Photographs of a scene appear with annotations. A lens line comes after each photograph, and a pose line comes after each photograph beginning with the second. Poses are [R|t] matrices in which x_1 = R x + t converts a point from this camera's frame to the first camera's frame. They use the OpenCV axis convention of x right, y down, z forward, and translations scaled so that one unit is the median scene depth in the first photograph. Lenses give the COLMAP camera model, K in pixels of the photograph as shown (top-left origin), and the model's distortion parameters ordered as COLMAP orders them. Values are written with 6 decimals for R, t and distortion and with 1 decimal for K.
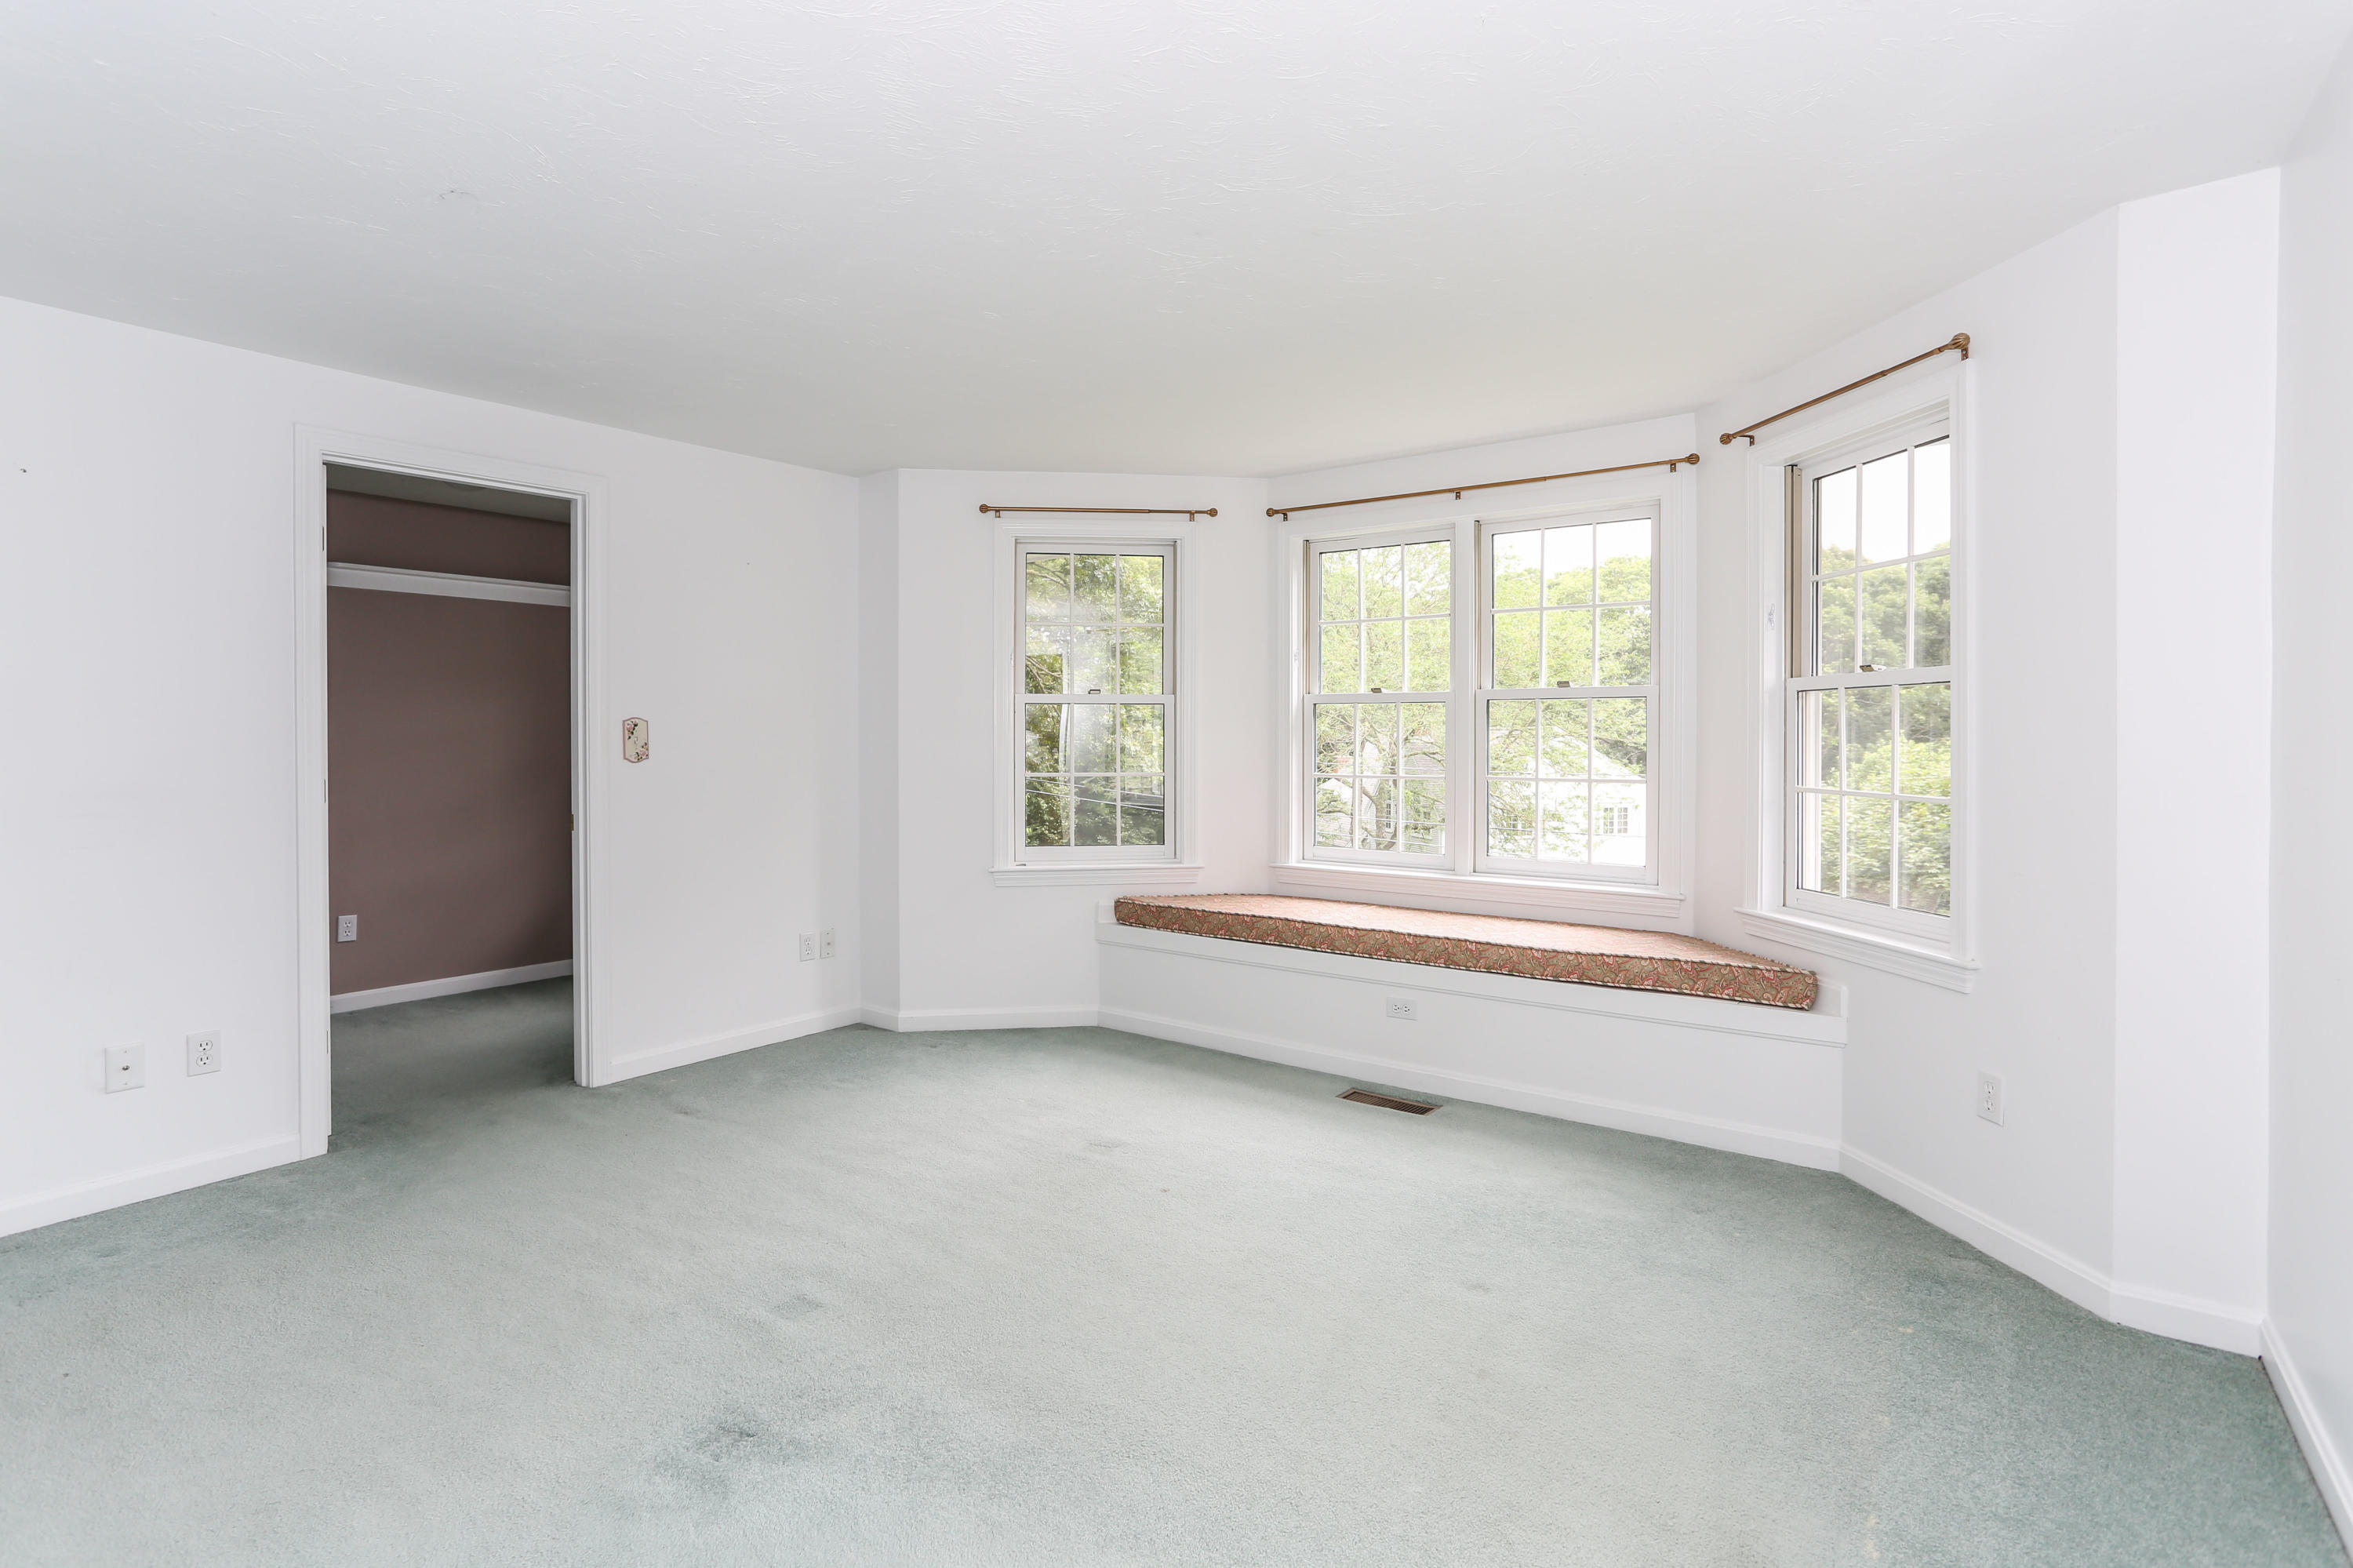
lens RADIAL K [[1152.8, 0, 1189.0], [0, 1152.8, 766.3], [0, 0, 1]] dist [-0.016645, 0.005044]
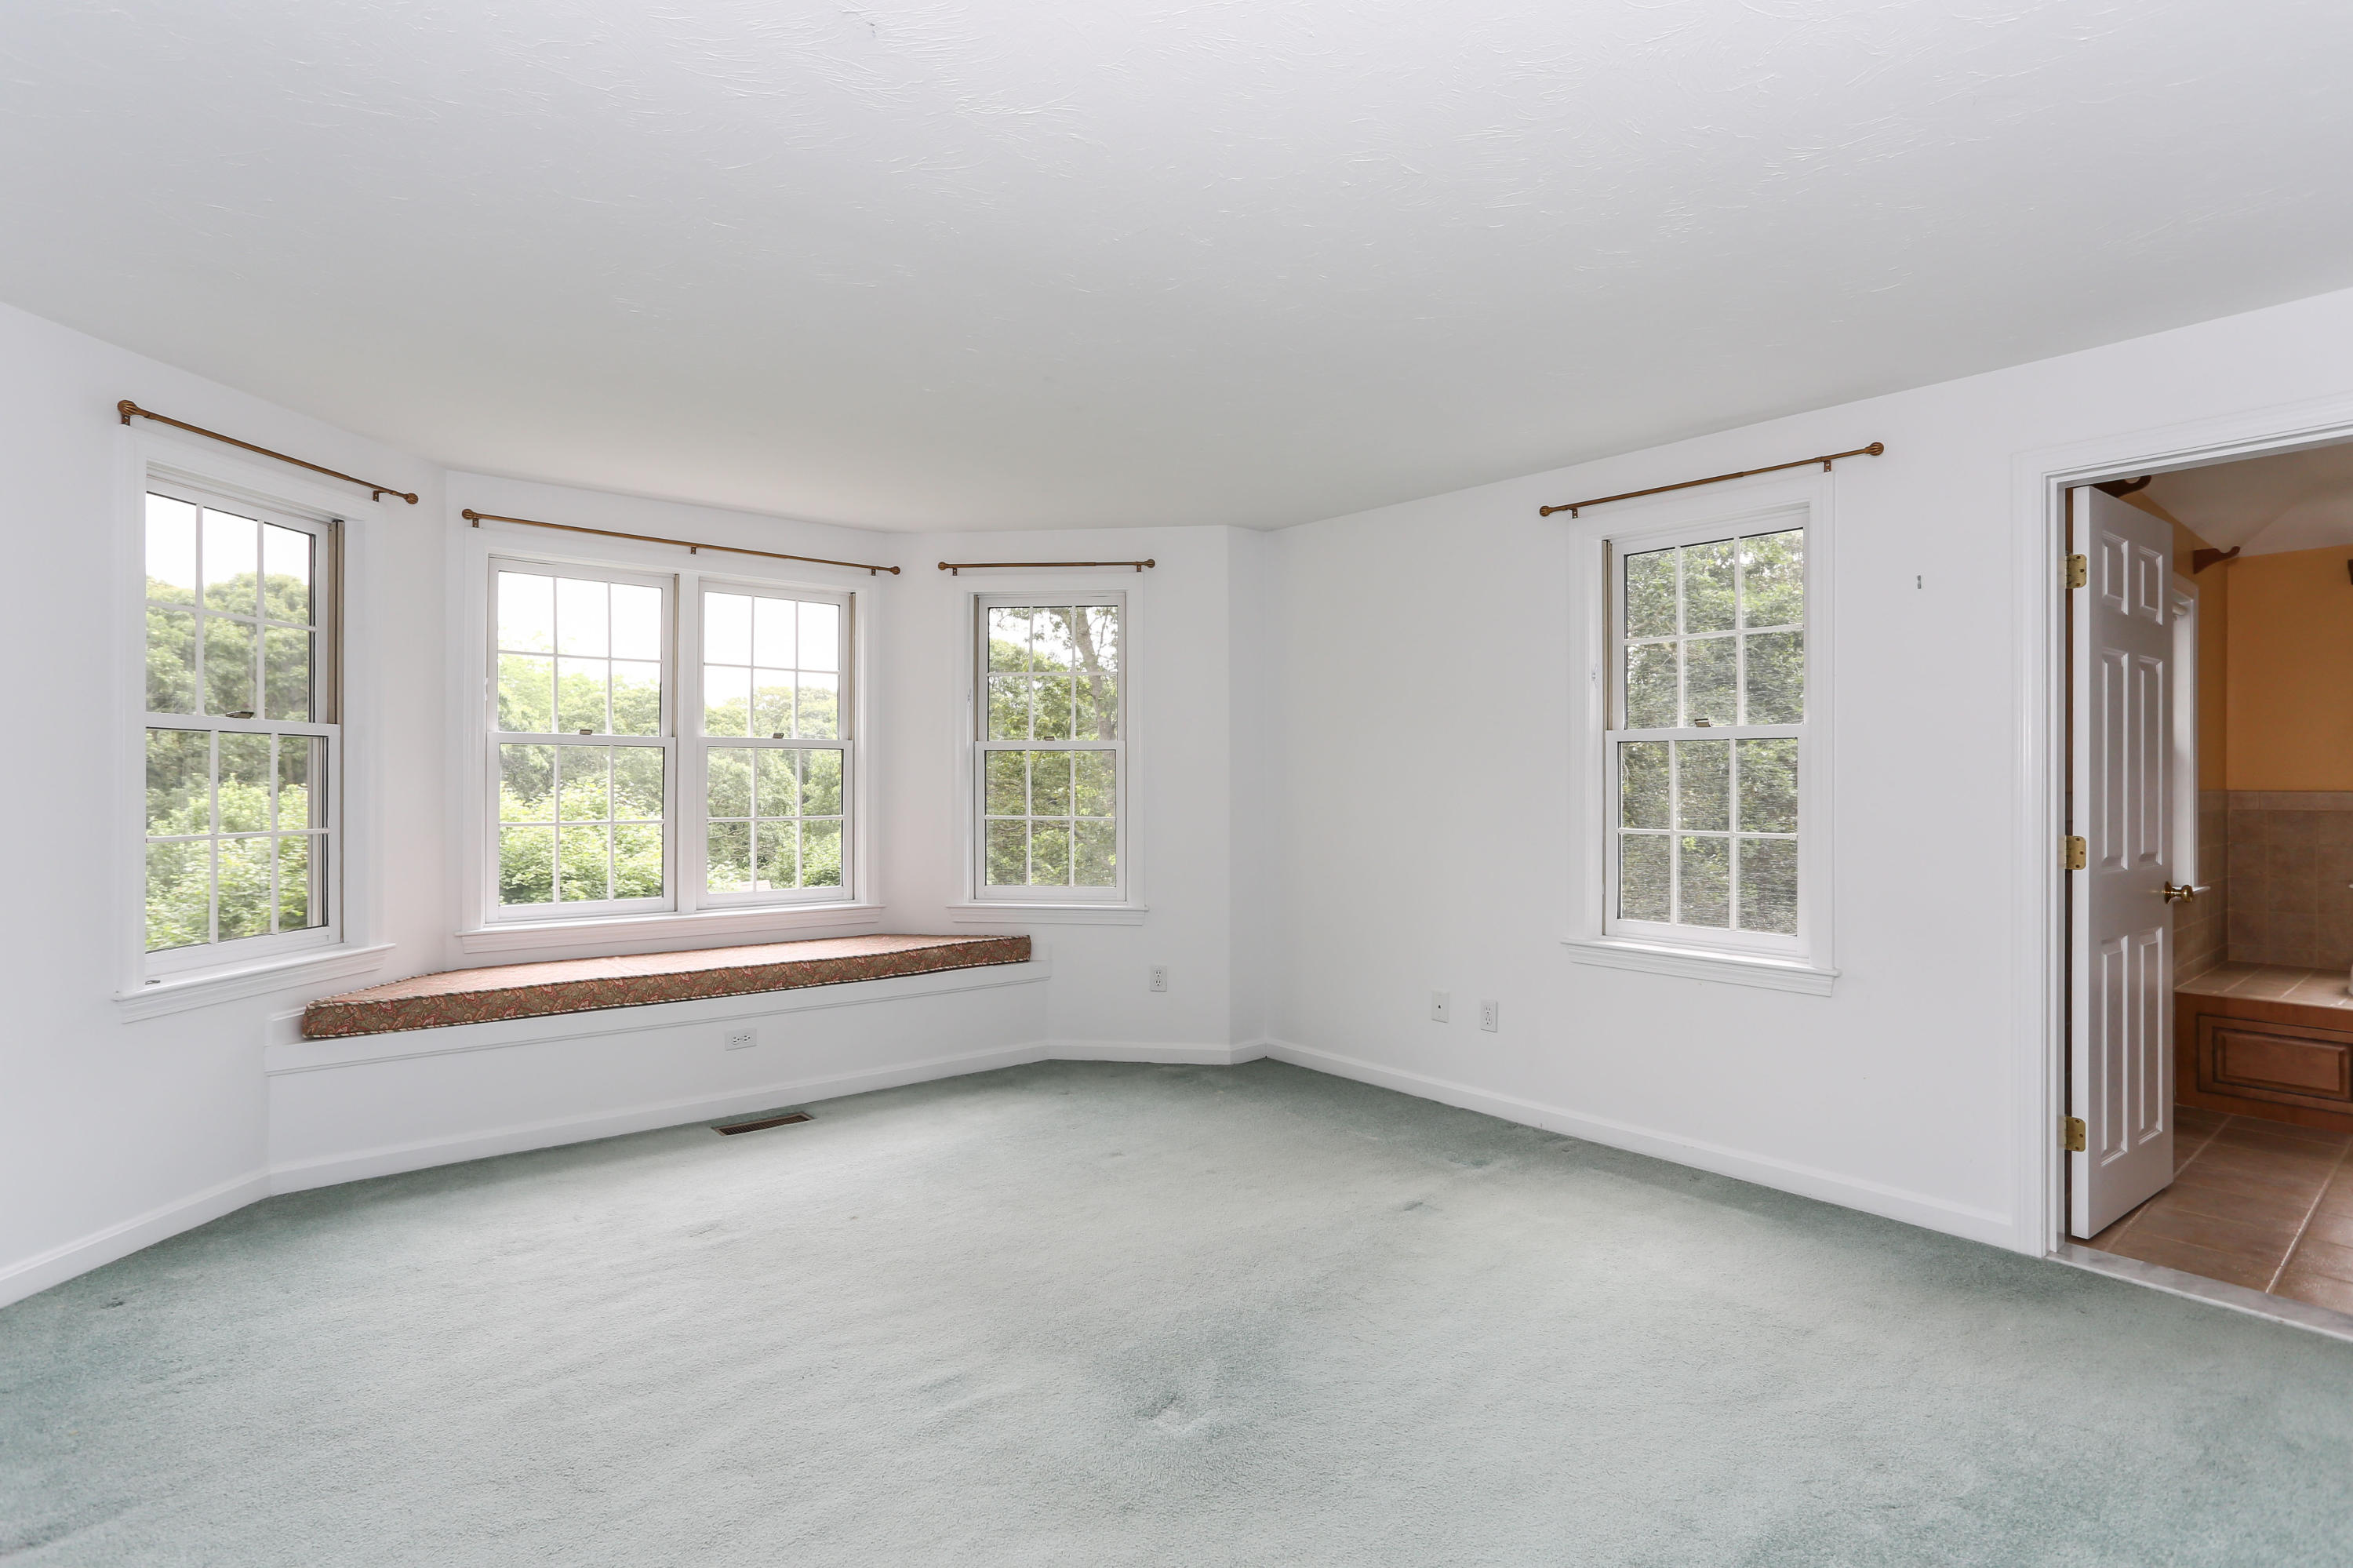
lens RADIAL K [[1152.8, 0, 1167.9], [0, 1152.8, 786.5], [0, 0, 1]] dist [-0.016645, 0.005044]
pose [[0.244275, -0.005241, 0.969692, -0.674184], [0.023728, 0.999718, -0.000574, -0.009548], [-0.969416, 0.023149, 0.244330, 0.326916]]
